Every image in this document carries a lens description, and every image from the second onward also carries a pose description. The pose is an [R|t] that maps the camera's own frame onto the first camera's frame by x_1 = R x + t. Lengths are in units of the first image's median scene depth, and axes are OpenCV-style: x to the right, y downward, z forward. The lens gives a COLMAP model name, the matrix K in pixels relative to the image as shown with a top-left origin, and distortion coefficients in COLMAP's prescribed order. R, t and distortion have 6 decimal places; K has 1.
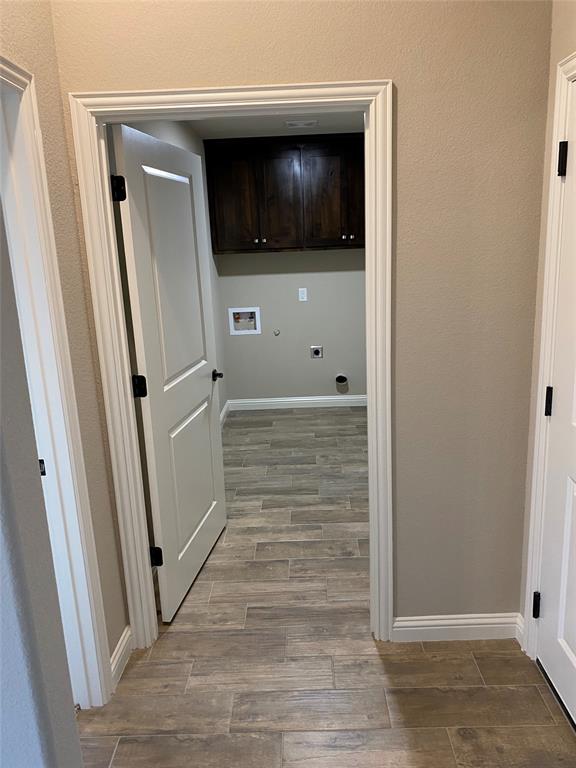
lens RADIAL K [[583.0, 0, 286.5], [0, 583.0, 380.8], [0, 0, 1]] dist [0.010587, -0.003563]
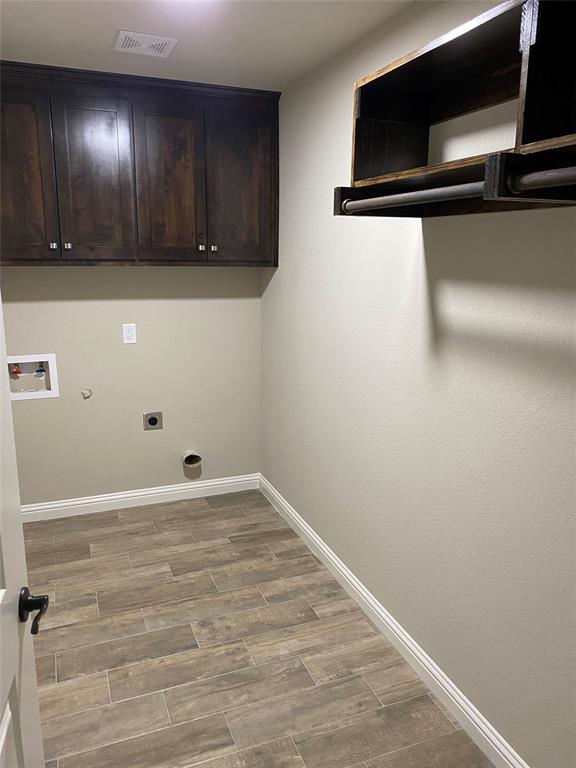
lens RADIAL K [[581.5, 0, 290.0], [0, 581.5, 371.9], [0, 0, 1]] dist [-0.006041, -0.003152]
pose [[0.914286, -0.031518, 0.403842, -0.073930], [0.041821, 0.998985, -0.016714, -0.094624], [-0.402905, 0.032171, 0.914676, 0.379522]]
